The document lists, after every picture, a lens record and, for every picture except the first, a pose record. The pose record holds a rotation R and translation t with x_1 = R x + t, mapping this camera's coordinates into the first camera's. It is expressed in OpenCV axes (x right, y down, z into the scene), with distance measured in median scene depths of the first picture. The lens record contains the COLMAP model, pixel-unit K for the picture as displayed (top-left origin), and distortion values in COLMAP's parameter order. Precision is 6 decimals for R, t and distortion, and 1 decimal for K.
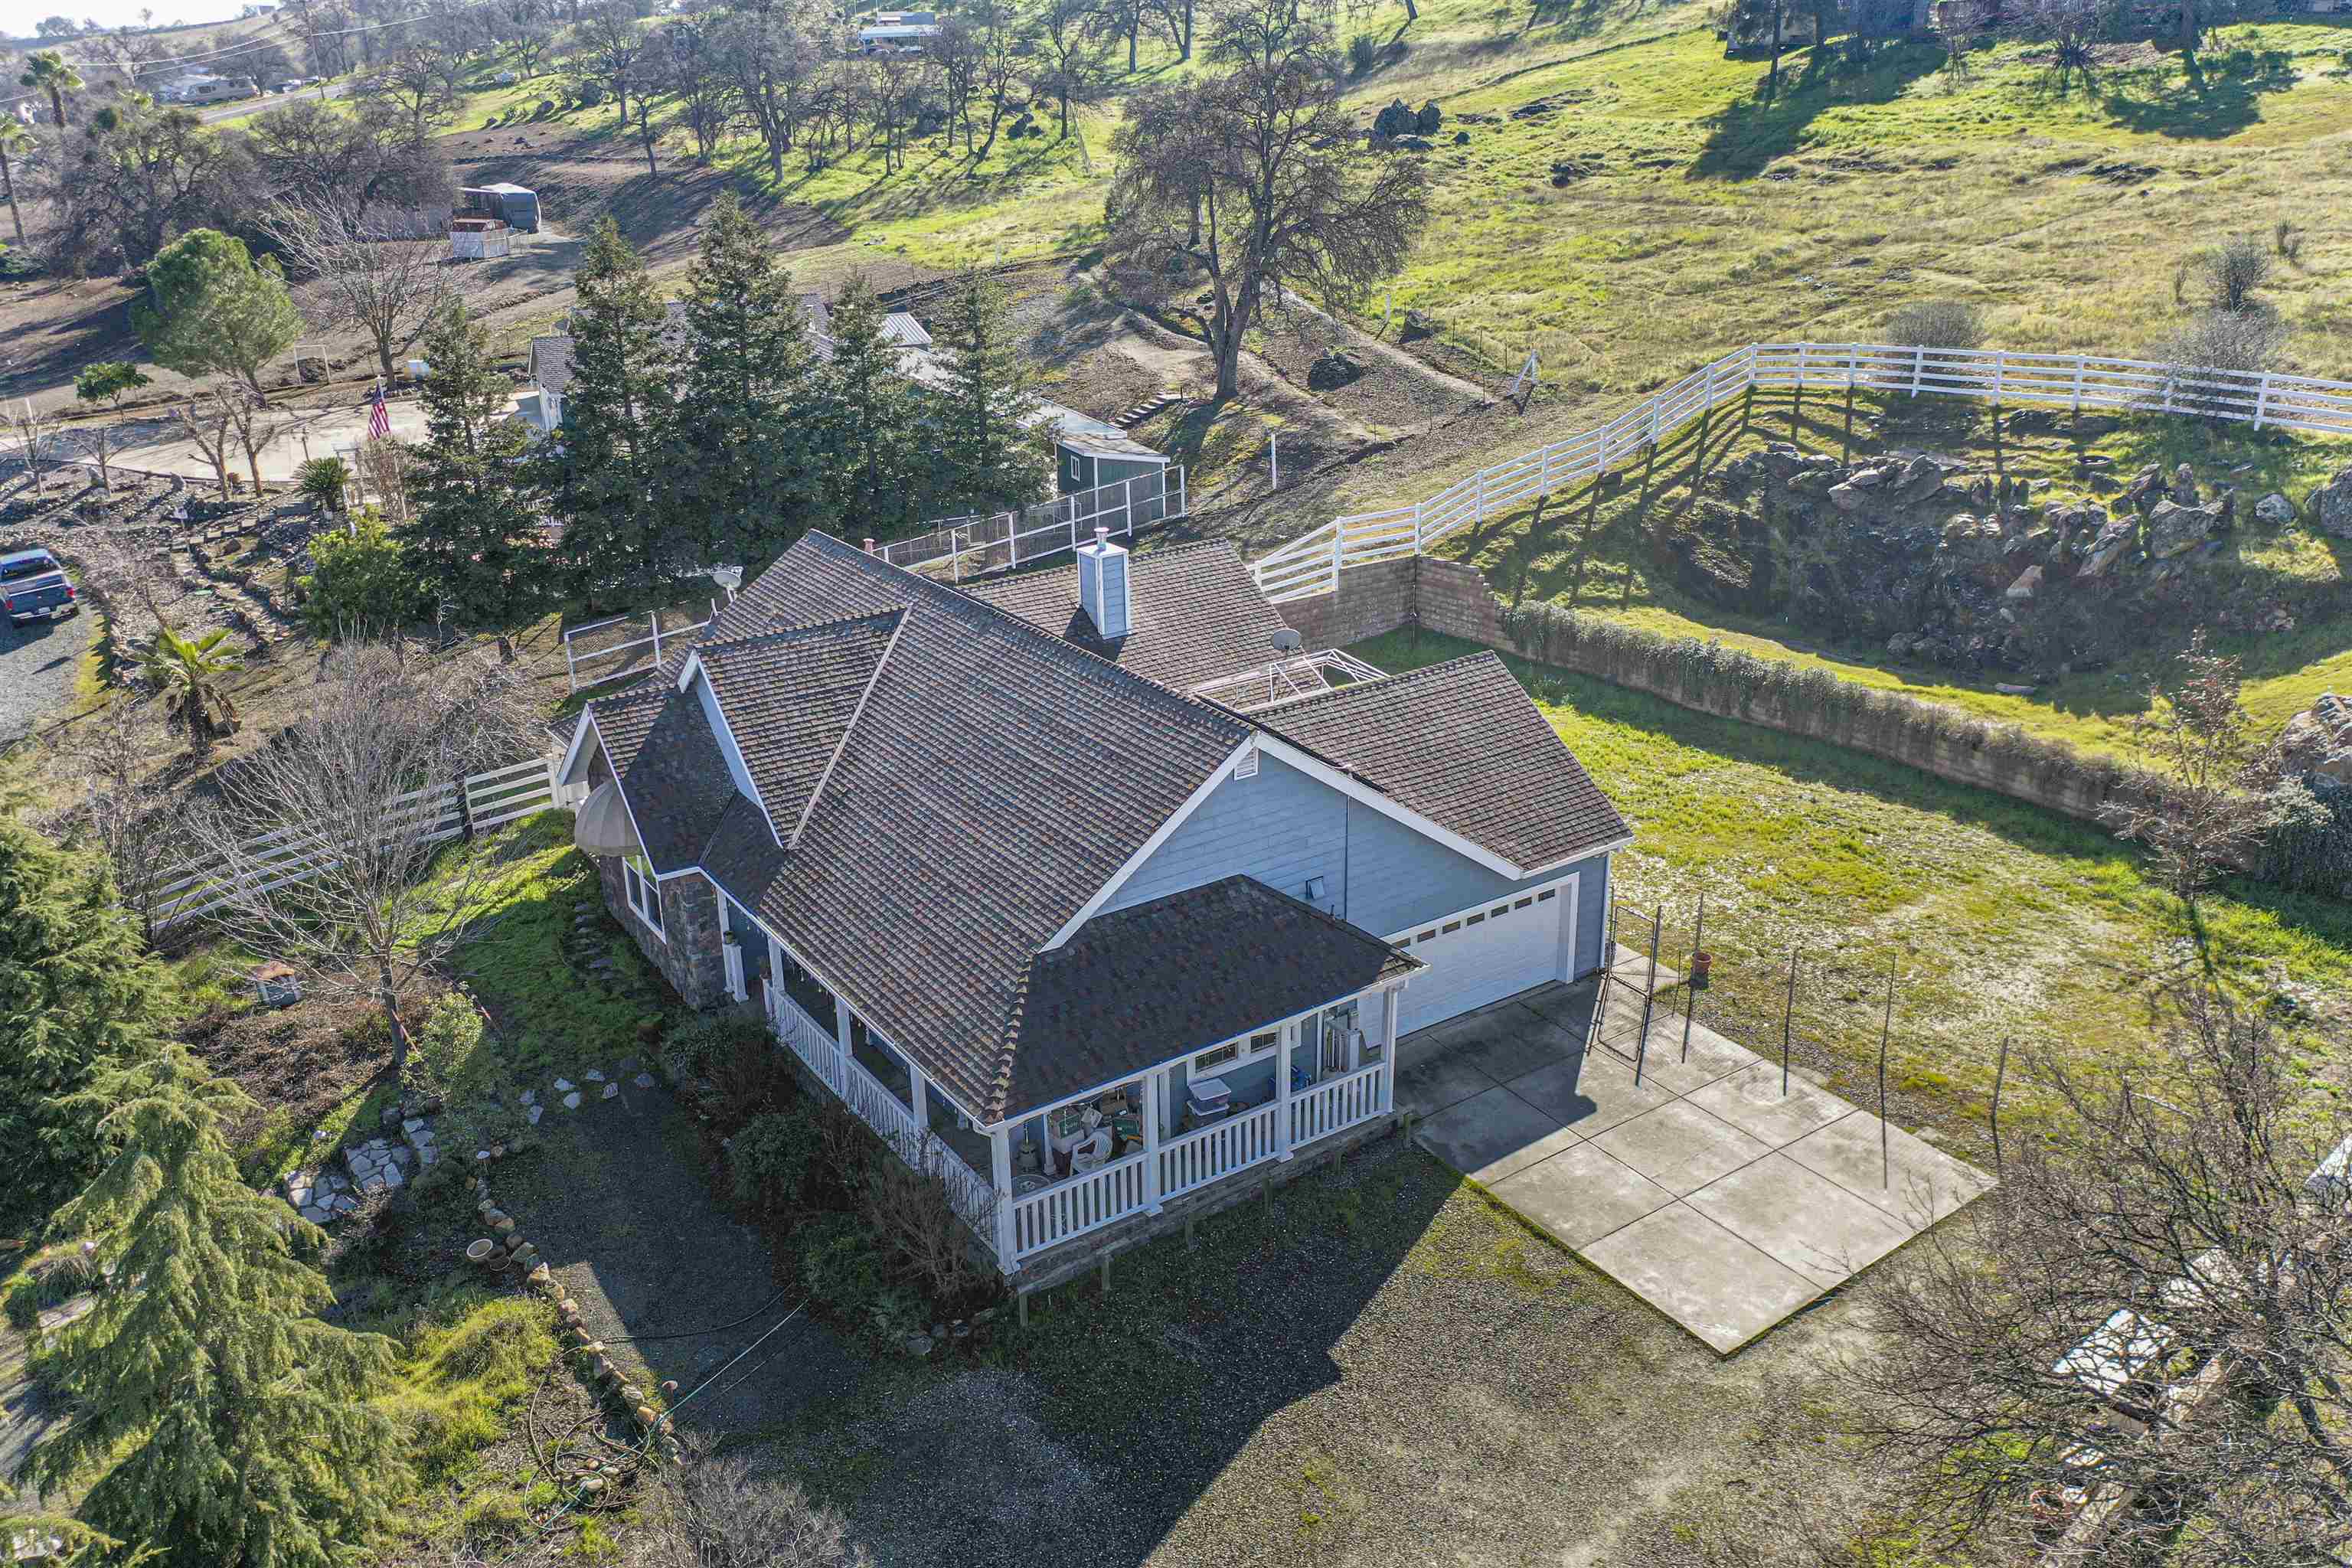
lens RADIAL K [[1853.1, 0, 1198.8], [0, 1853.1, 781.8], [0, 0, 1]] dist [0.013273, 0.002334]
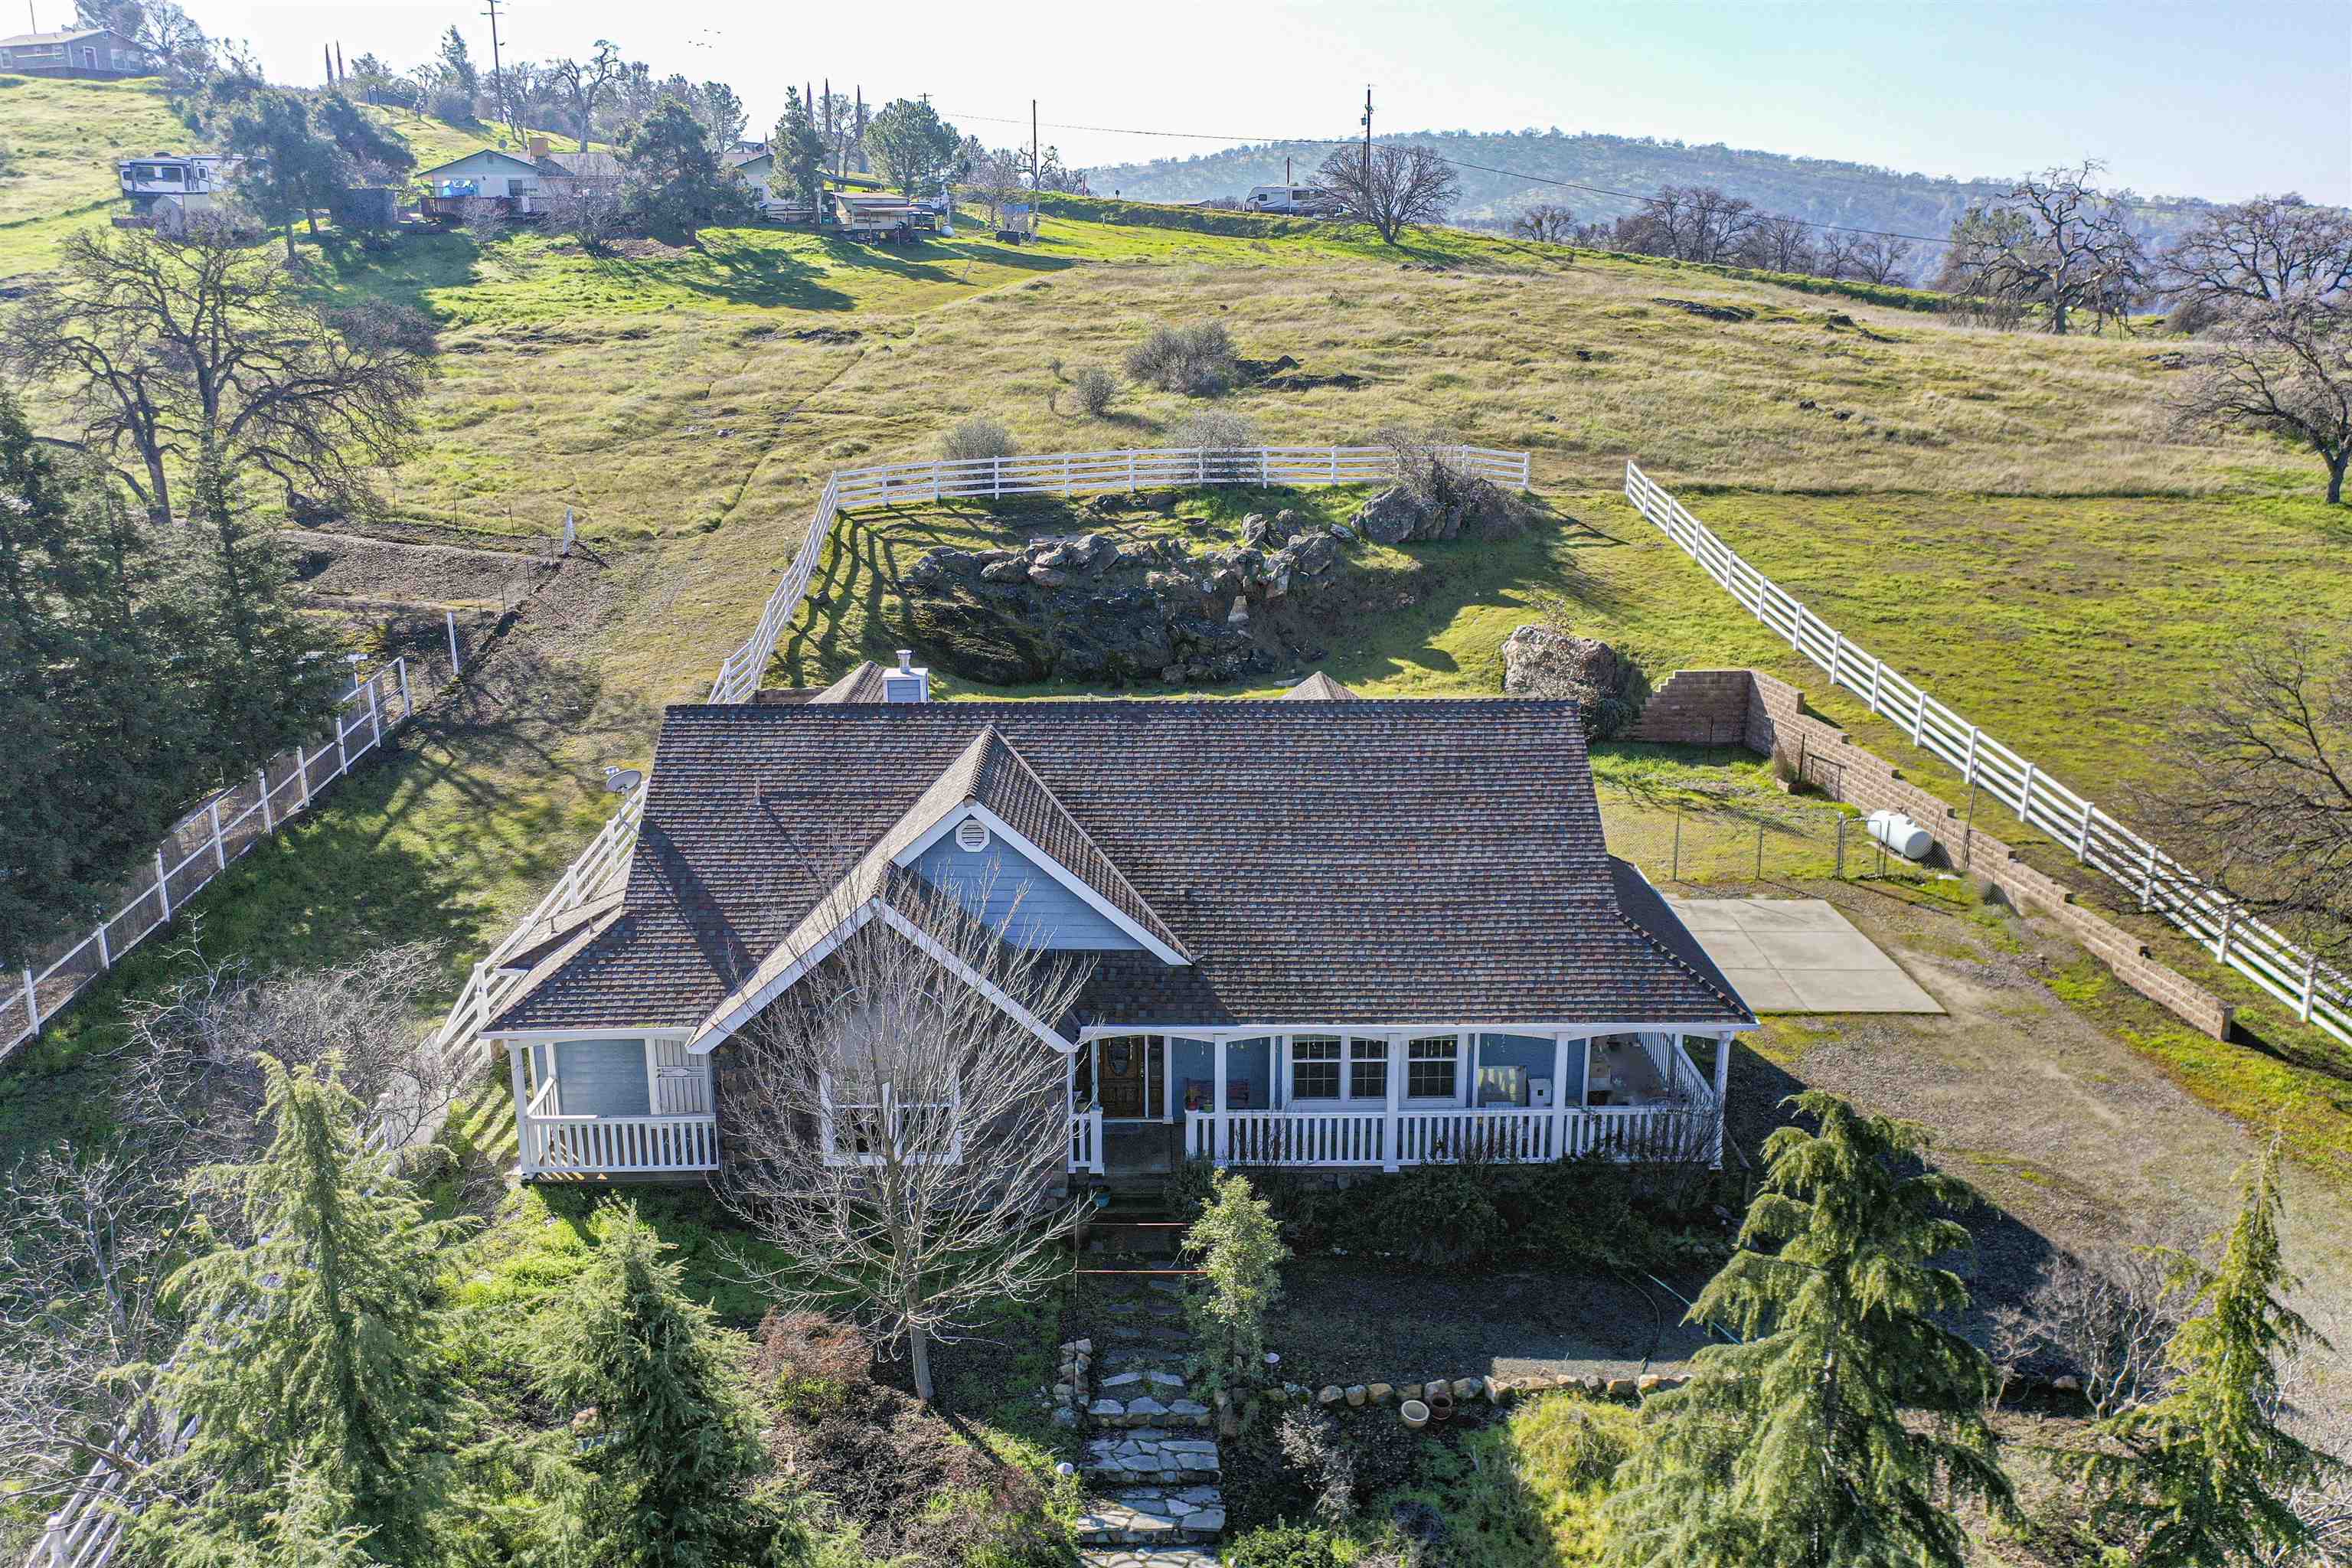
lens RADIAL K [[1853.1, 0, 1192.4], [0, 1853.1, 733.6], [0, 0, 1]] dist [0.013273, 0.002334]
pose [[0.551020, -0.189614, 0.812665, -0.660393], [0.295998, 0.954933, 0.022111, -0.064212], [-0.780233, 0.228363, 0.582312, 0.297013]]
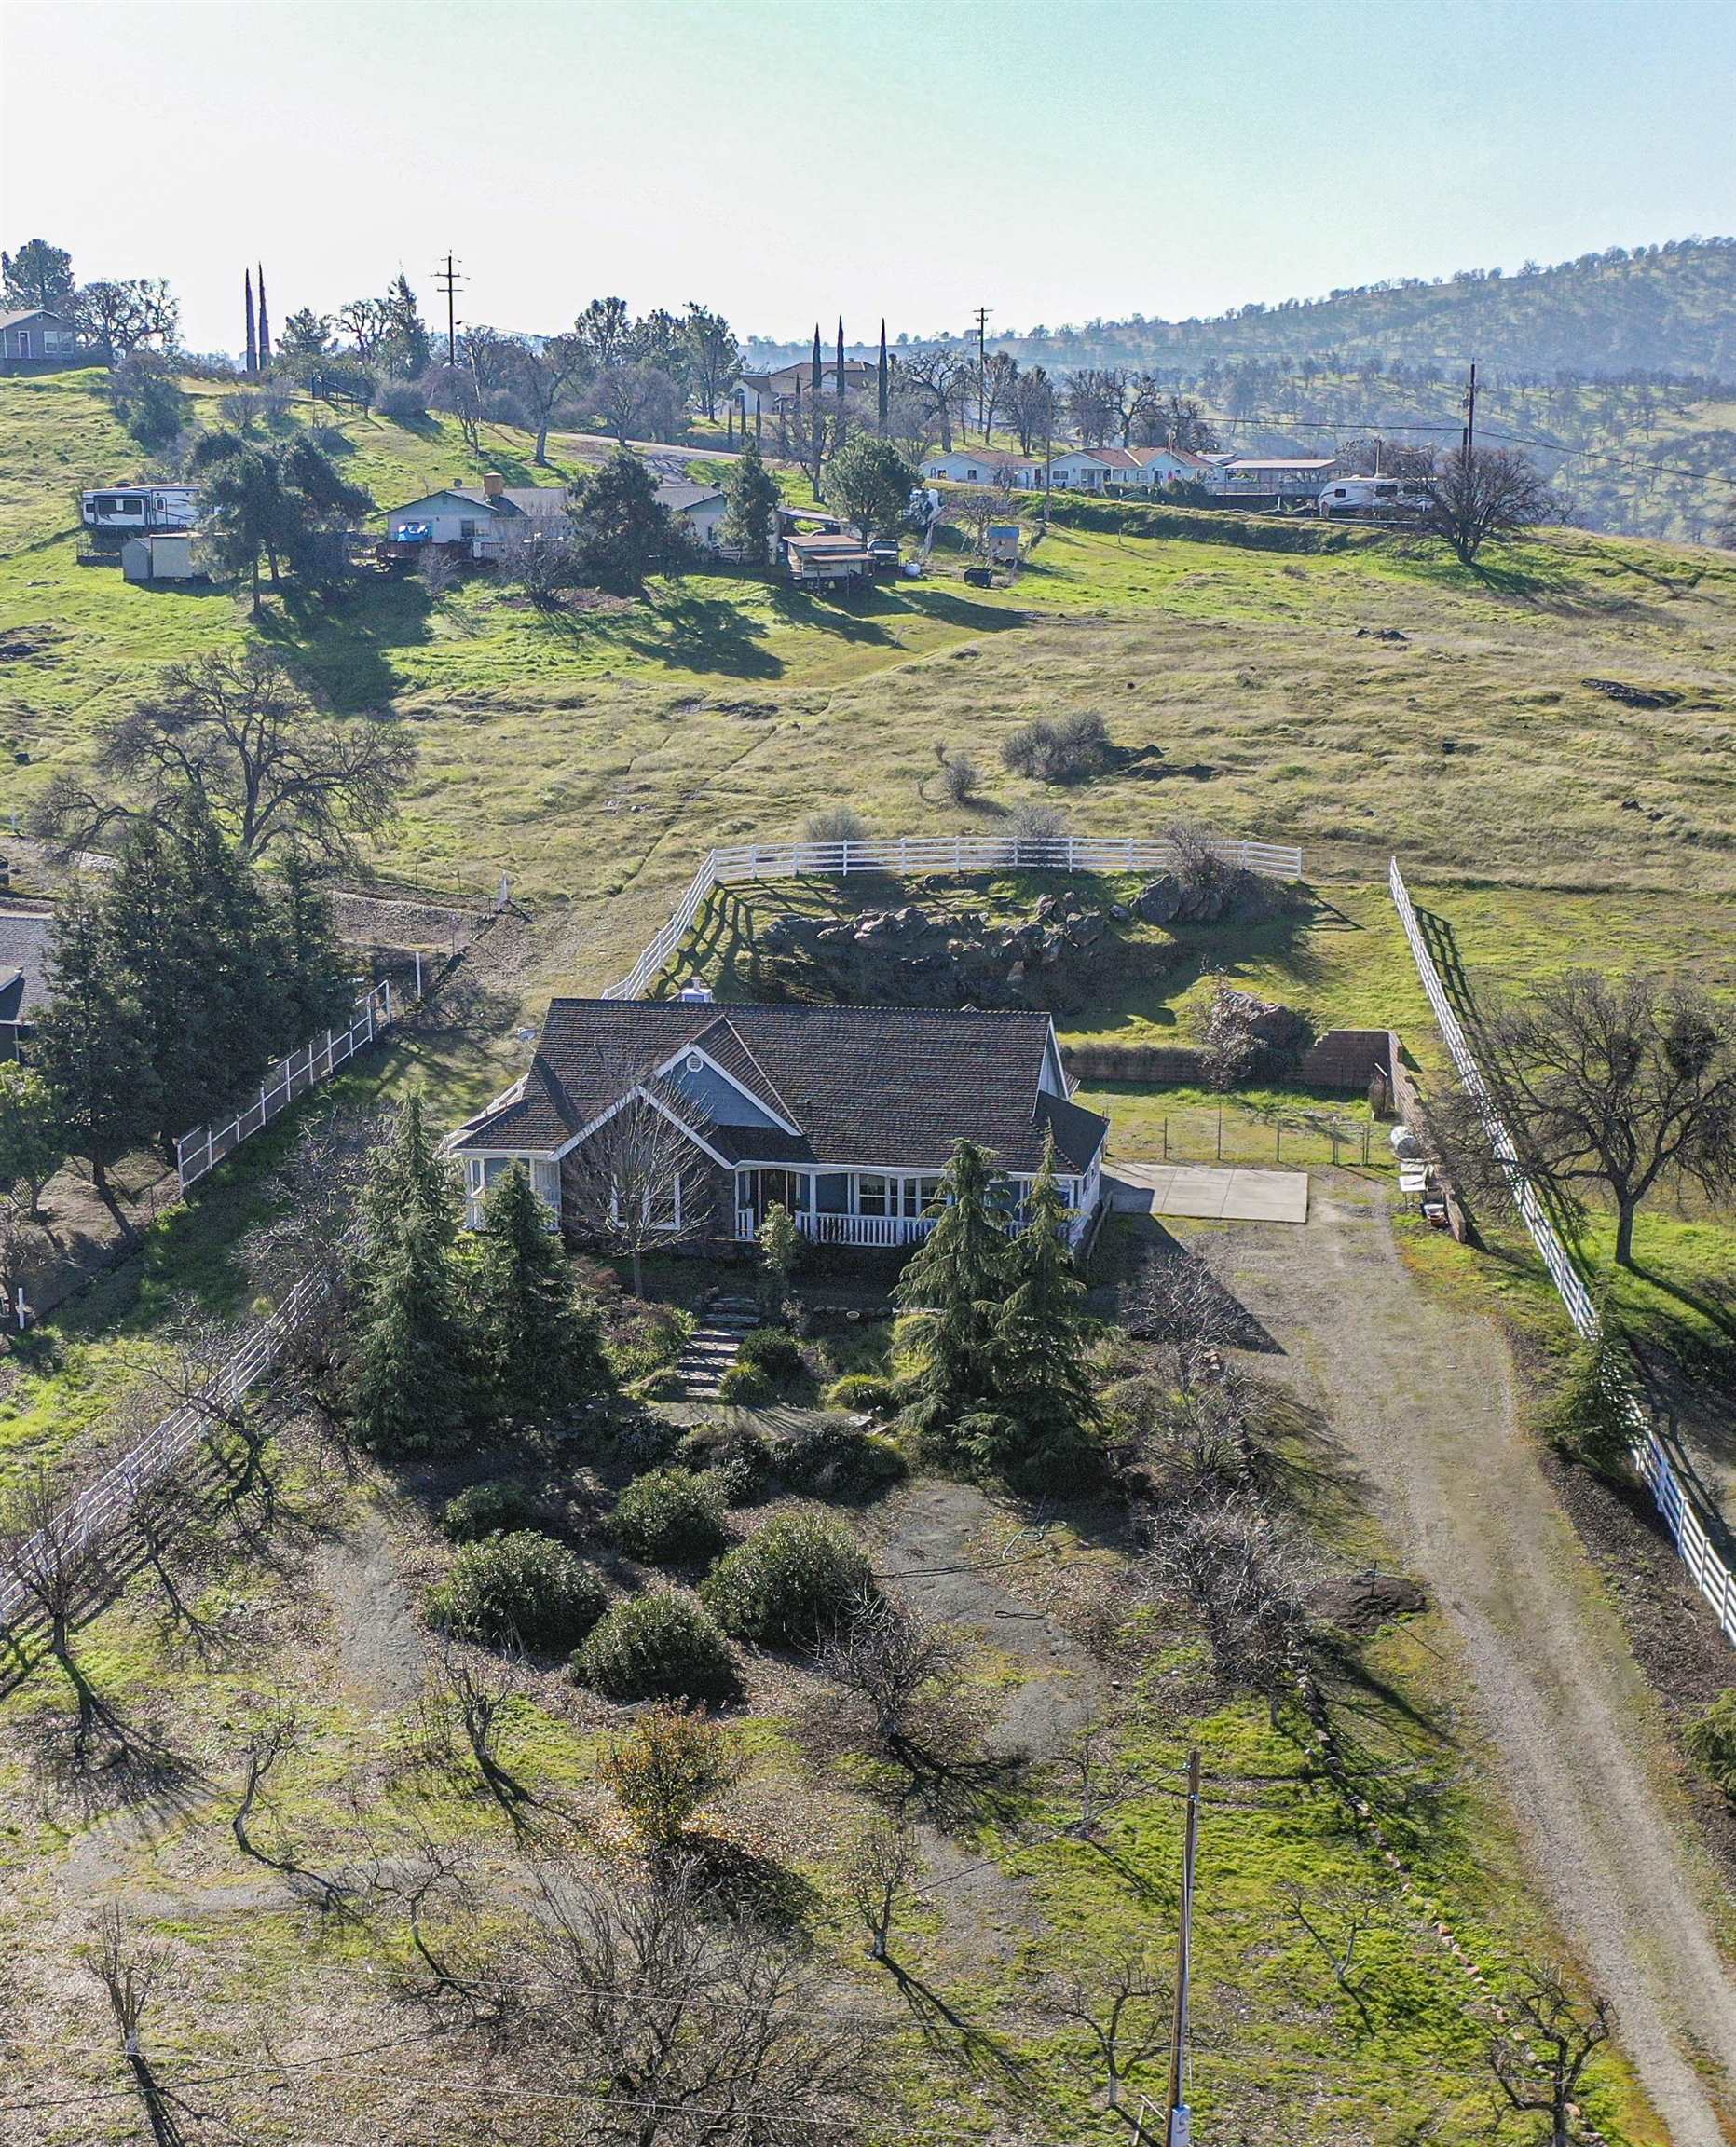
lens RADIAL K [[3066.3, 0, 864.5], [0, 3066.3, 1084.6], [0, 0, 1]] dist [-0.013499, 0.000000]
pose [[0.708810, -0.127796, 0.693726, -1.543999], [0.246373, 0.966368, -0.073709, 0.154532], [-0.660975, 0.223161, 0.716457, -0.815852]]
